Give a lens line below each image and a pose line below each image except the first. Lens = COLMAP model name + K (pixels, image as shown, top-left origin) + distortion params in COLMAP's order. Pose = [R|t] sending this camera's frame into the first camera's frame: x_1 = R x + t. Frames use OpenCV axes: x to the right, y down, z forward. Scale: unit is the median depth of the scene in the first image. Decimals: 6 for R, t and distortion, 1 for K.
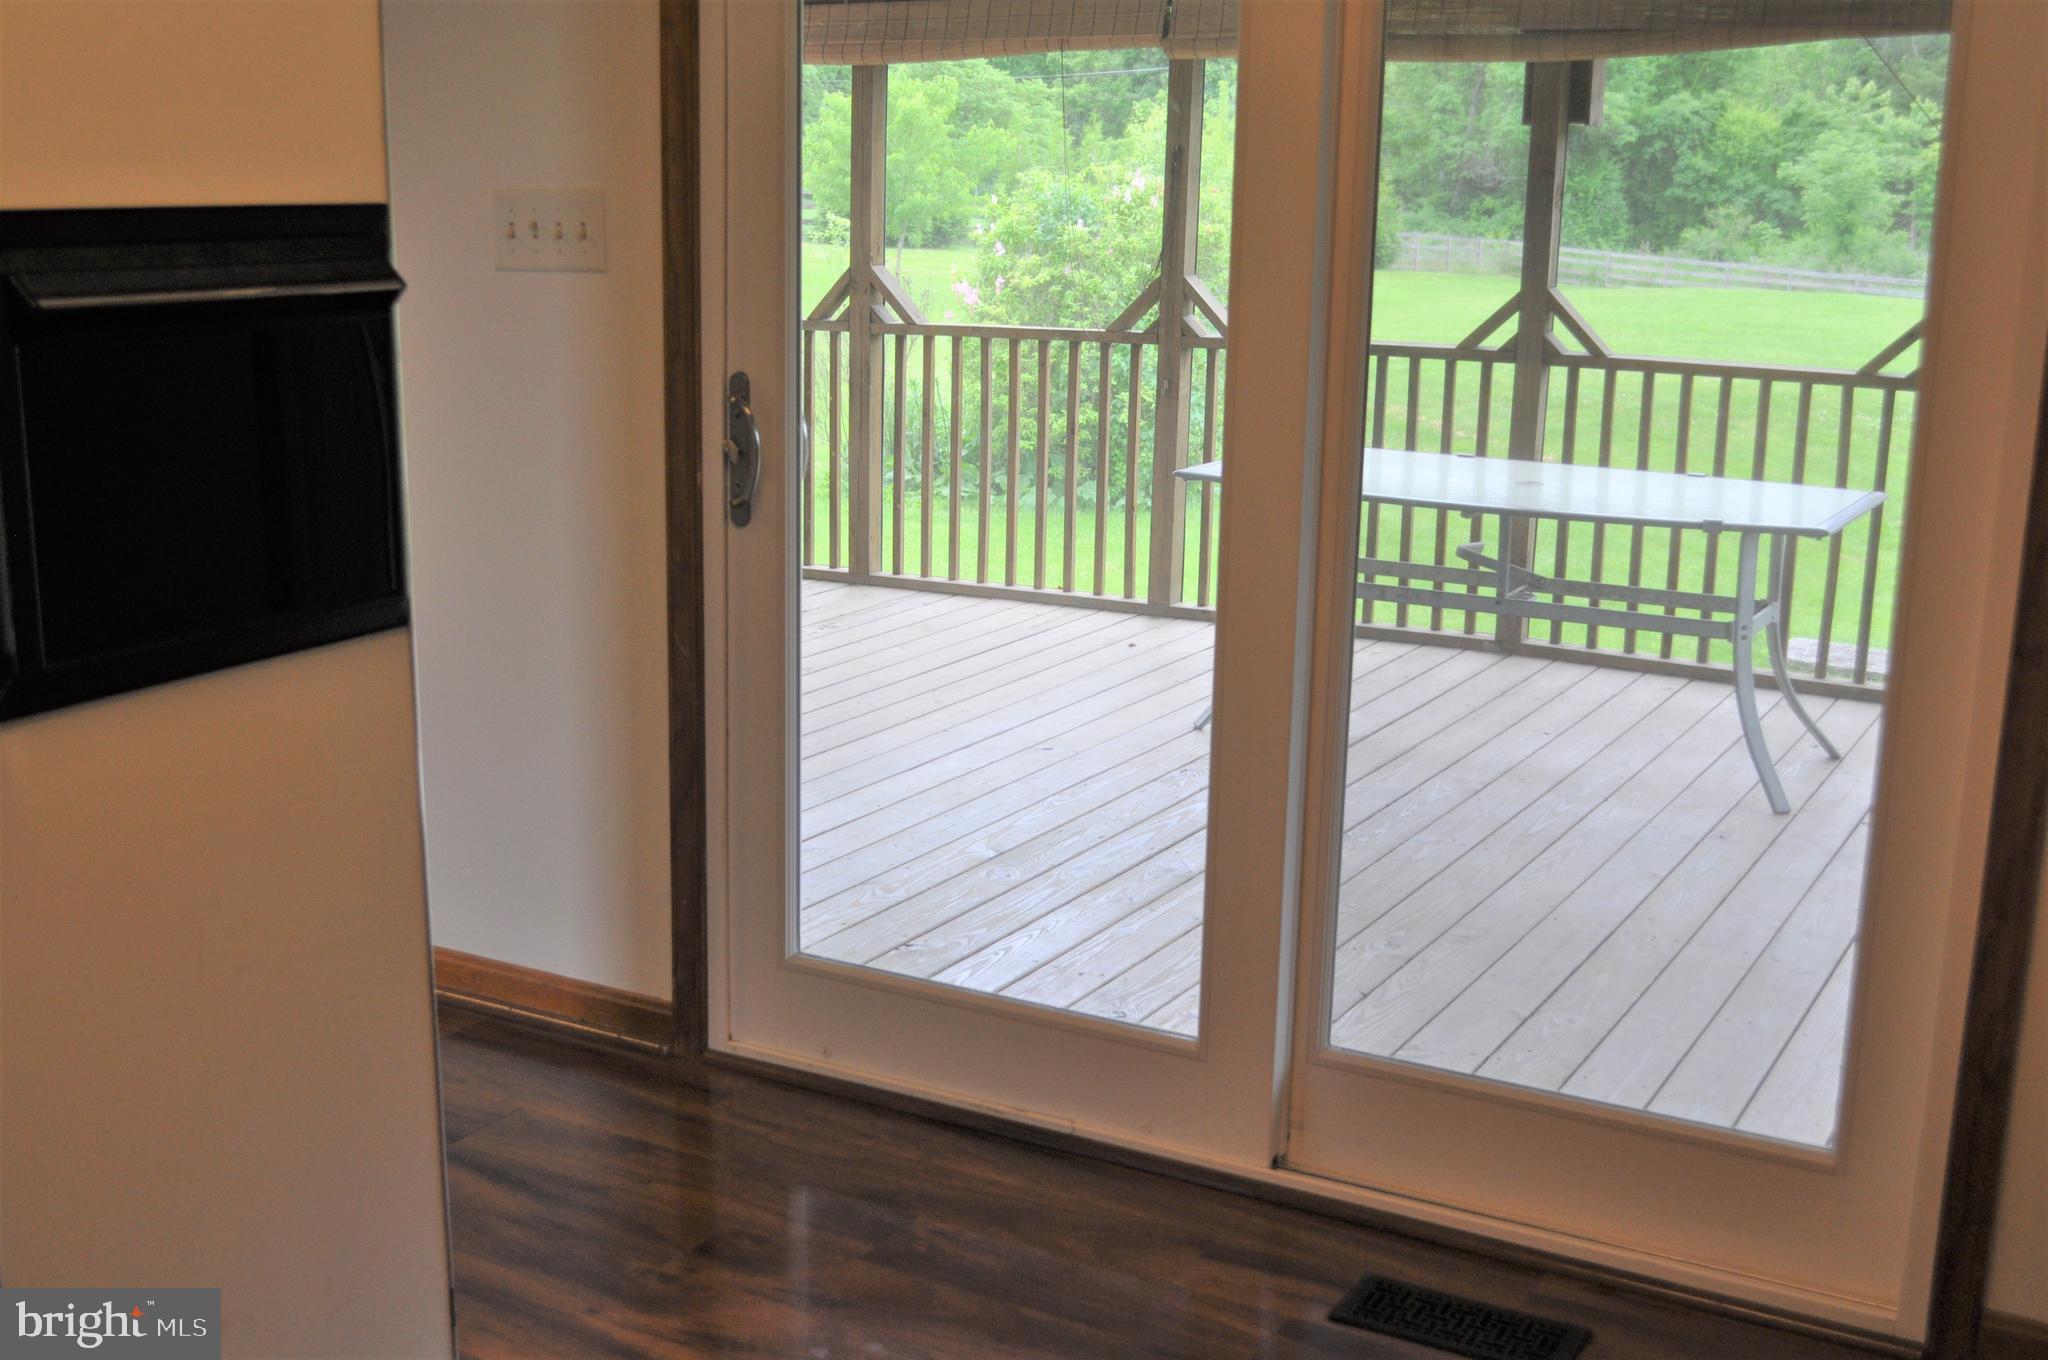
lens RADIAL K [[2316.9, 0, 1022.3], [0, 2316.9, 701.7], [0, 0, 1]] dist [-0.050153, 0.002566]
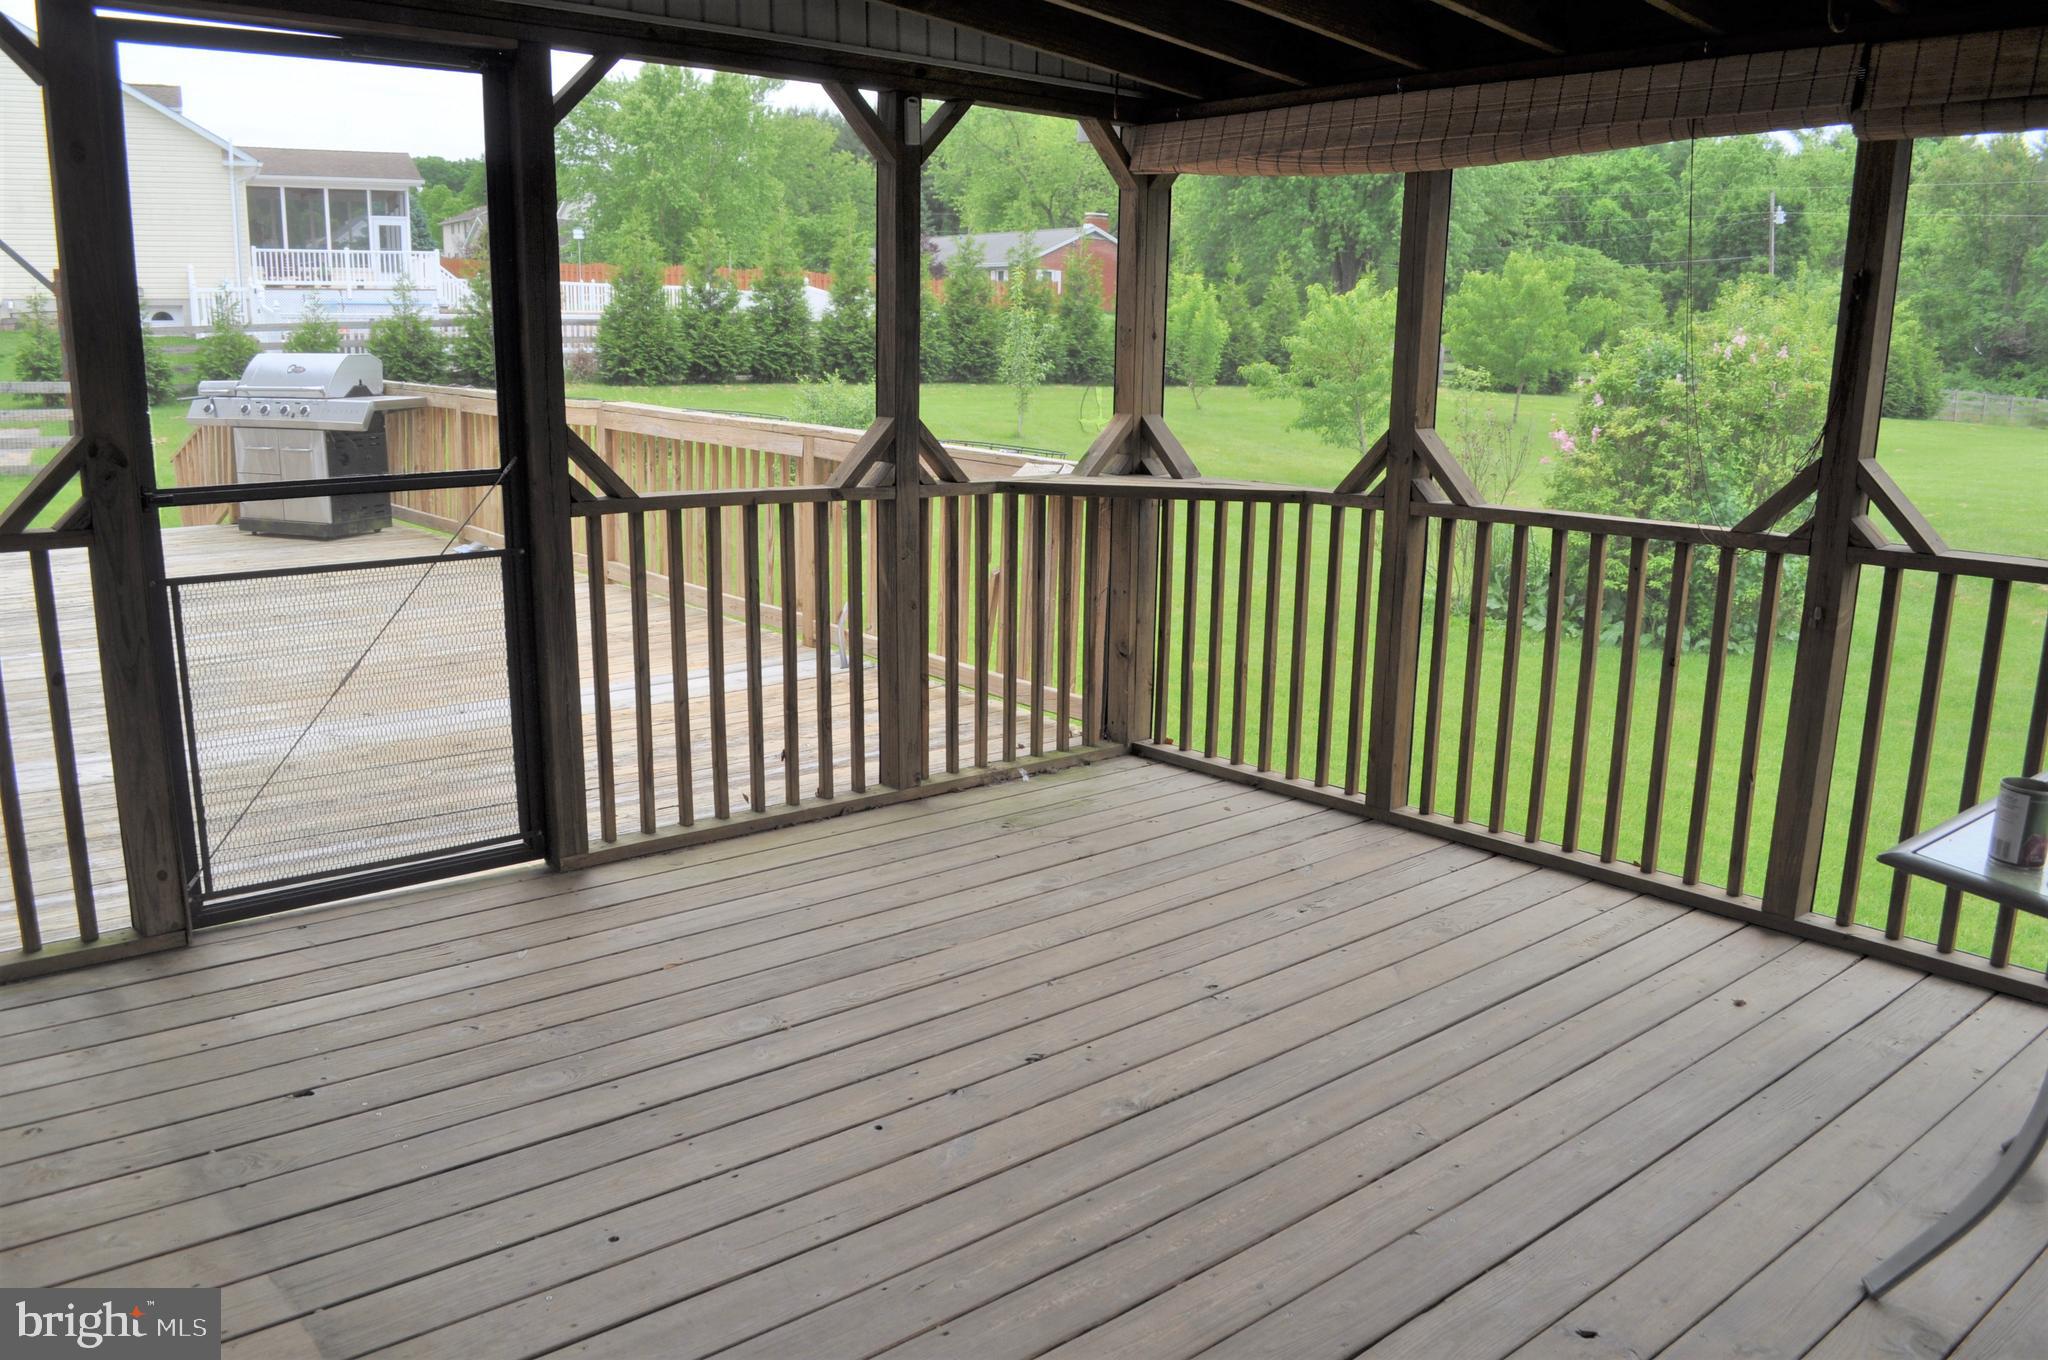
lens RADIAL K [[1618.4, 0, 1027.7], [0, 1618.4, 697.3], [0, 0, 1]] dist [-0.080763, 0.009557]
pose [[0.939263, 0.073371, -0.335263, 0.000263], [-0.074808, 0.997161, 0.008646, -0.045355], [0.334946, 0.016960, 0.942085, 0.217055]]
